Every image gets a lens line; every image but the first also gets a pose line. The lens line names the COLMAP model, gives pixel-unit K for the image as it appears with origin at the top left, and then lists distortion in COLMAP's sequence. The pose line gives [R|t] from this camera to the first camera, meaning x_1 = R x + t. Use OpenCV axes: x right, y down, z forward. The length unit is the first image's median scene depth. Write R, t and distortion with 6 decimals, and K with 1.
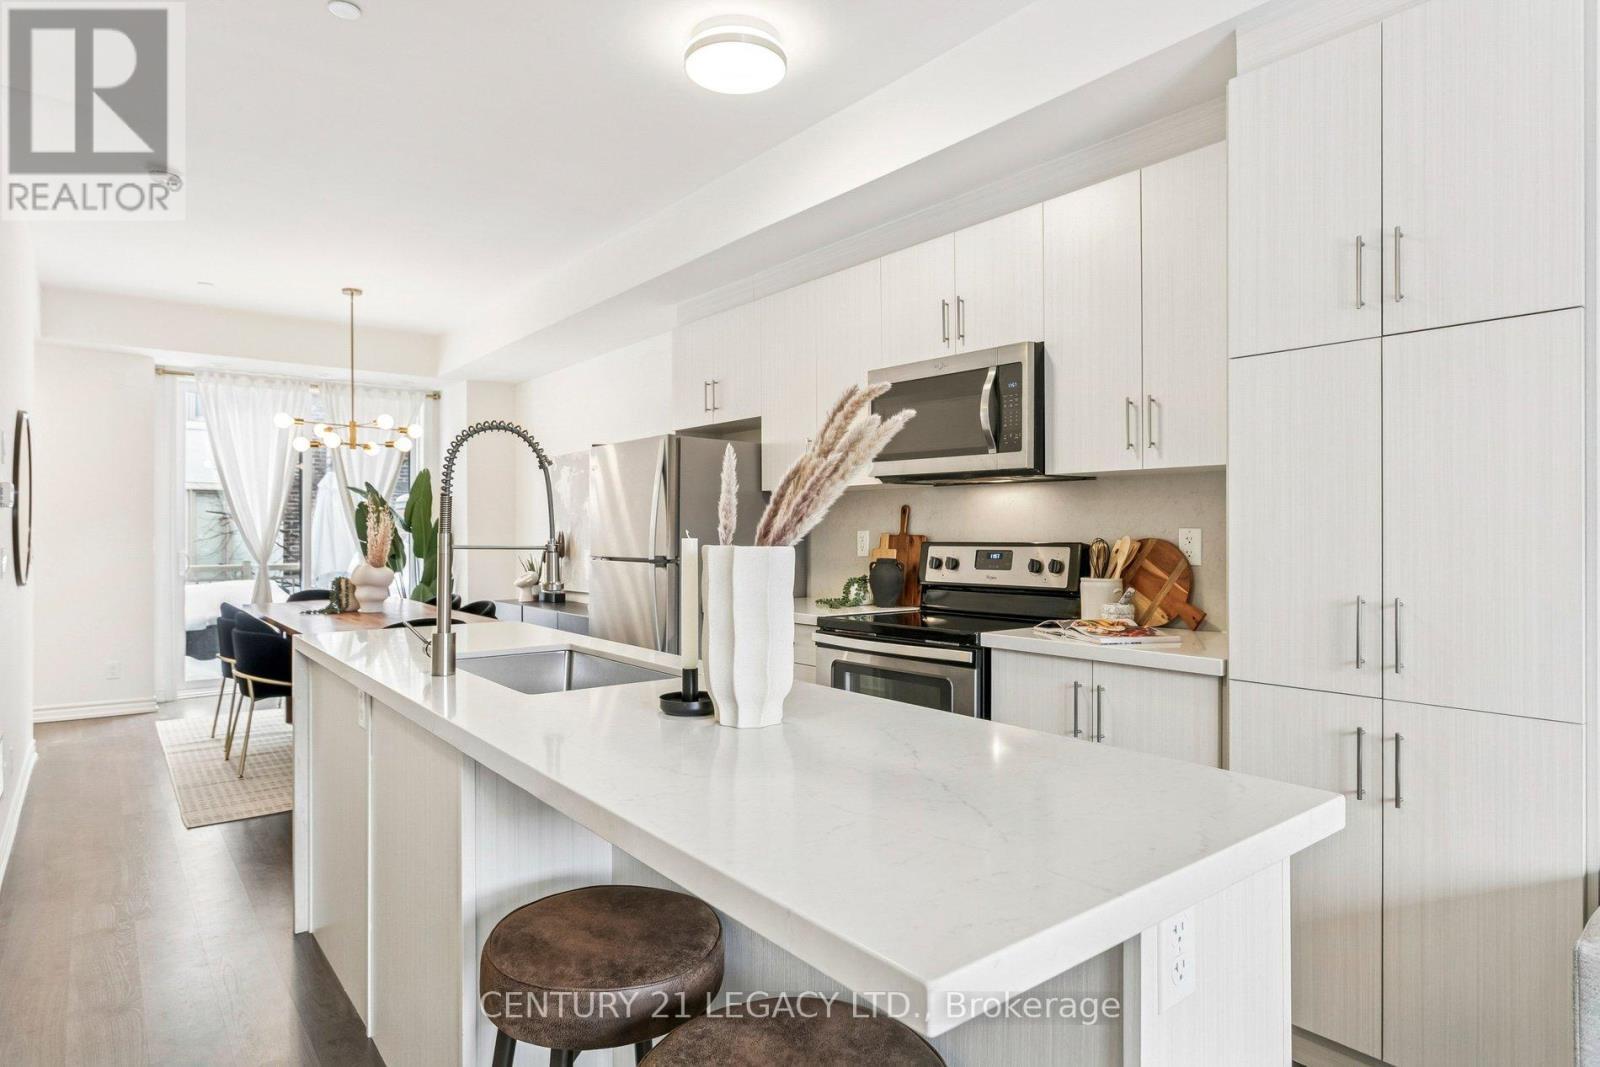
lens RADIAL K [[897.5, 0, 800.0], [0, 897.5, 533.5], [0, 0, 1]] dist [0.002733, 0.000272]
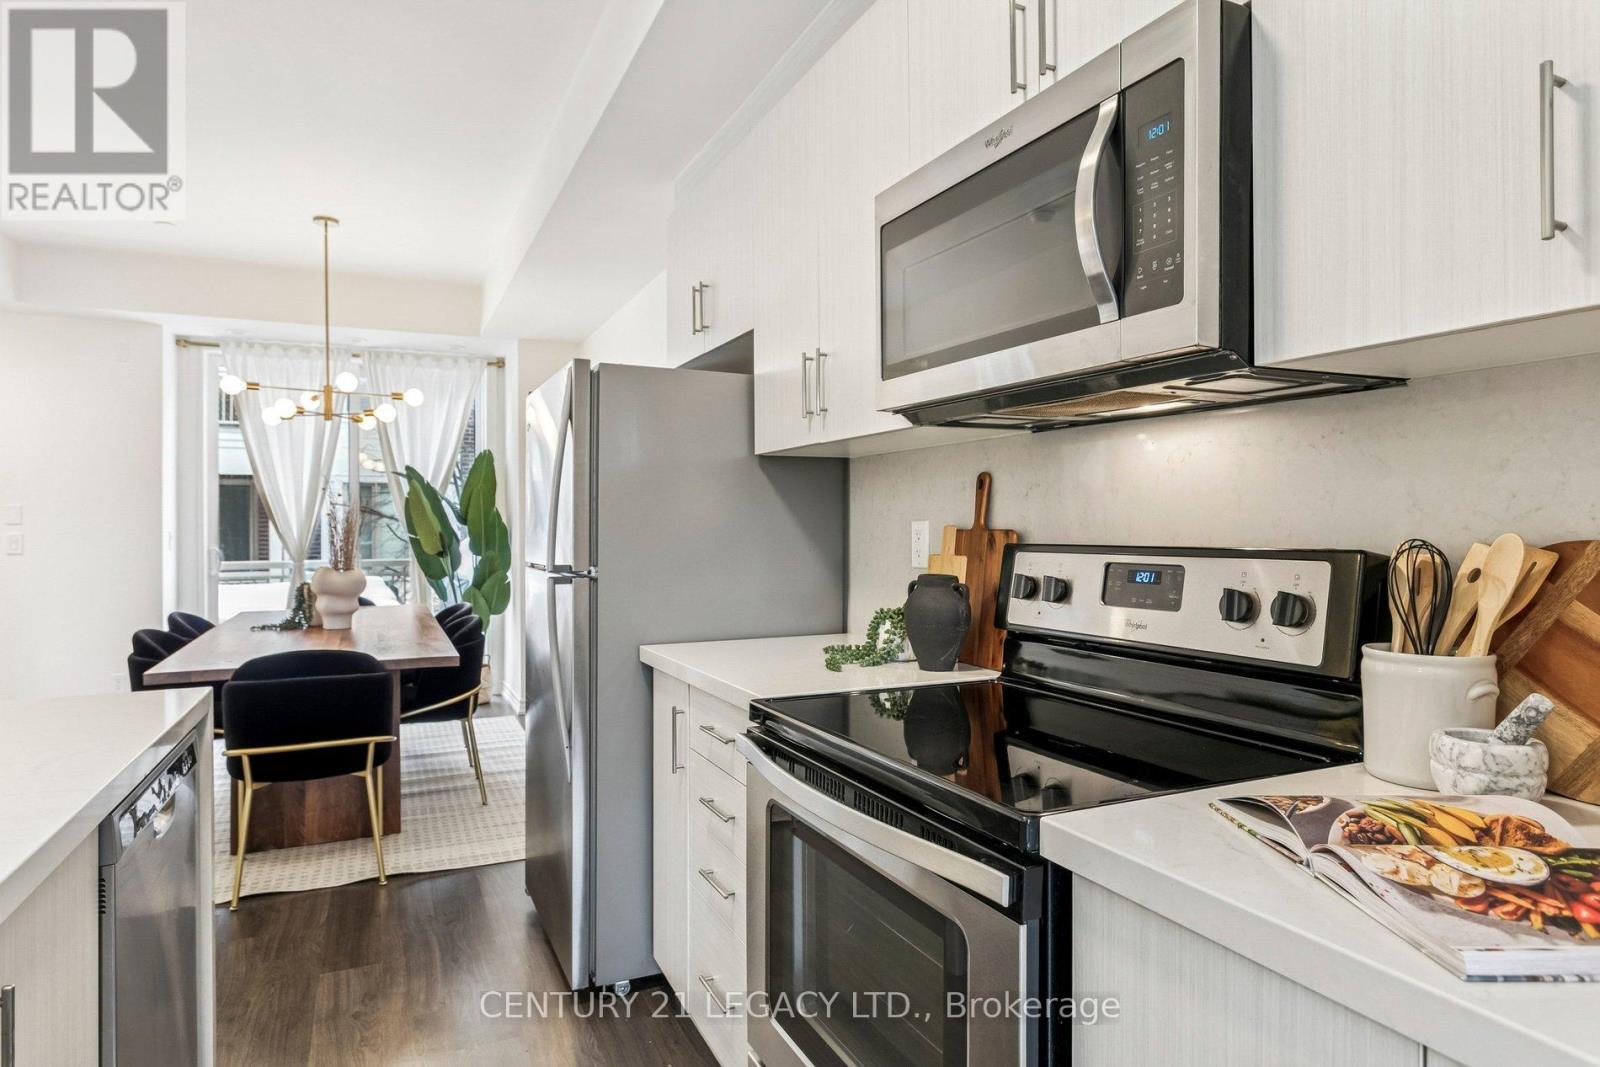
lens RADIAL K [[924.7, 0, 792.9], [0, 924.7, 530.0], [0, 0, 1]] dist [-0.001459, -0.000200]
pose [[0.971545, -0.001241, -0.236853, 0.161525], [0.002455, 0.999985, 0.004831, -0.000819], [0.236843, -0.005275, 0.971534, 0.530831]]
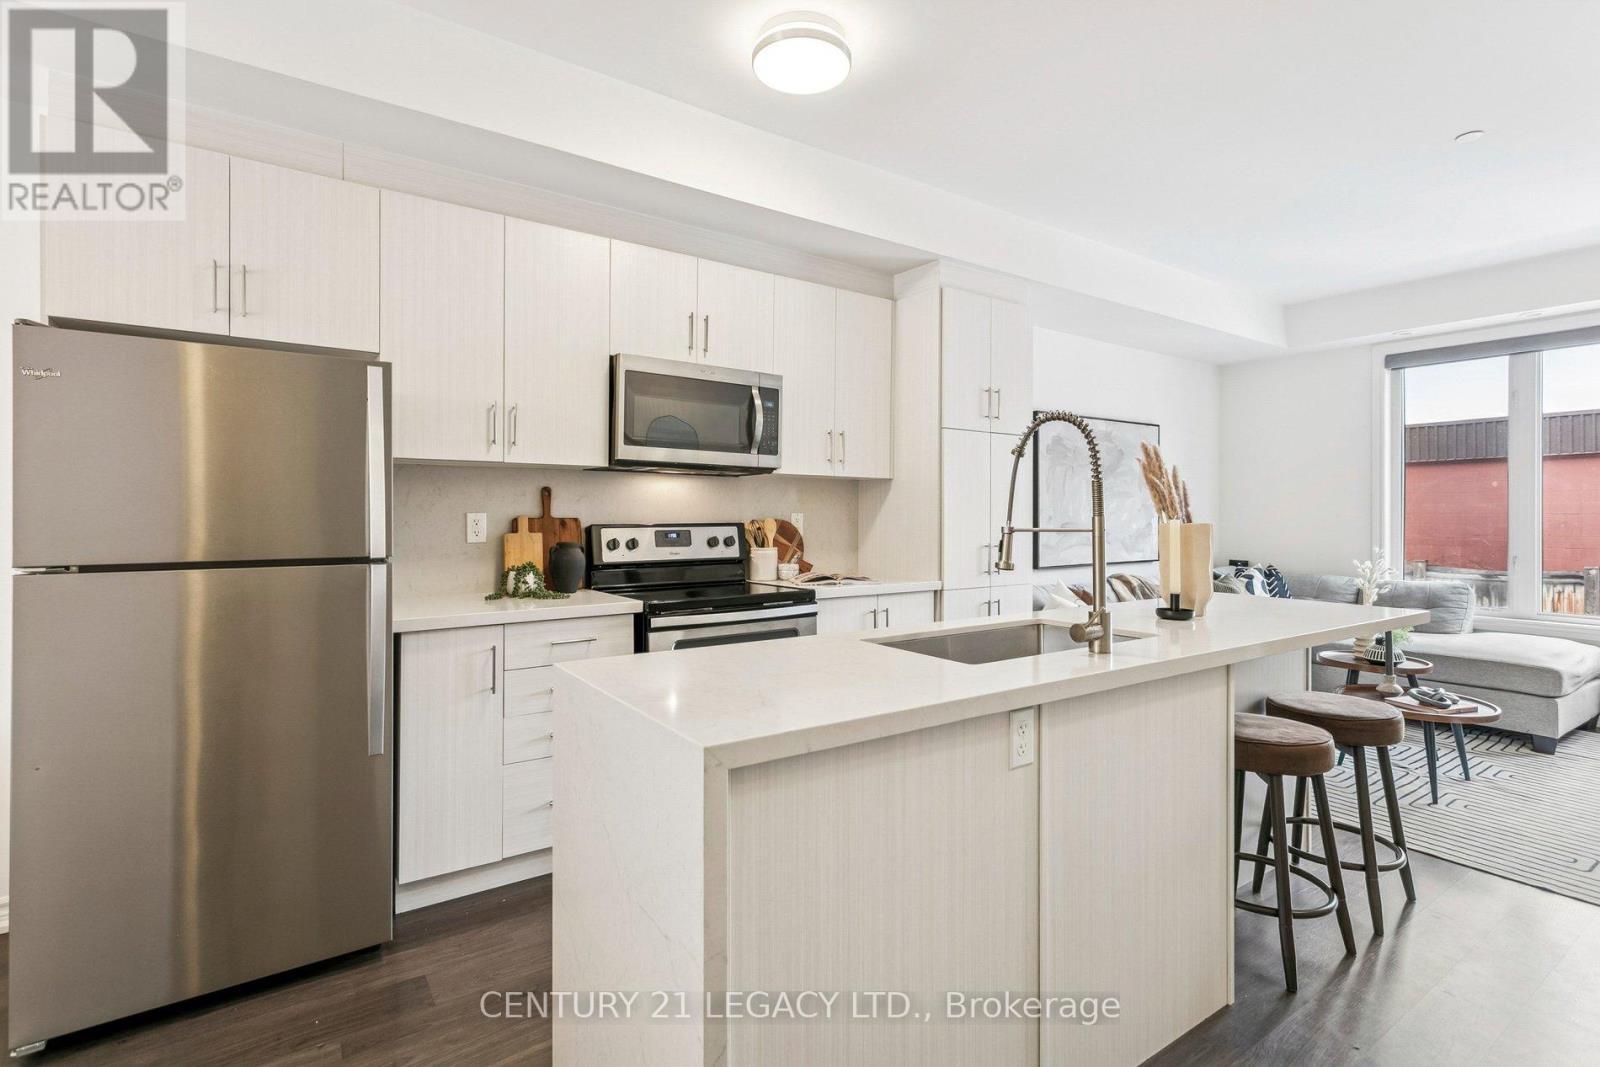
lens RADIAL K [[800.0, 0, 771.8], [0, 800.0, 523.8], [0, 0, 1]] dist [-0.000459, 0.000030]
pose [[0.072130, -0.001746, 0.997394, -0.857517], [0.003287, 0.999993, 0.001513, 0.009029], [-0.997390, 0.003169, 0.072135, 0.820006]]
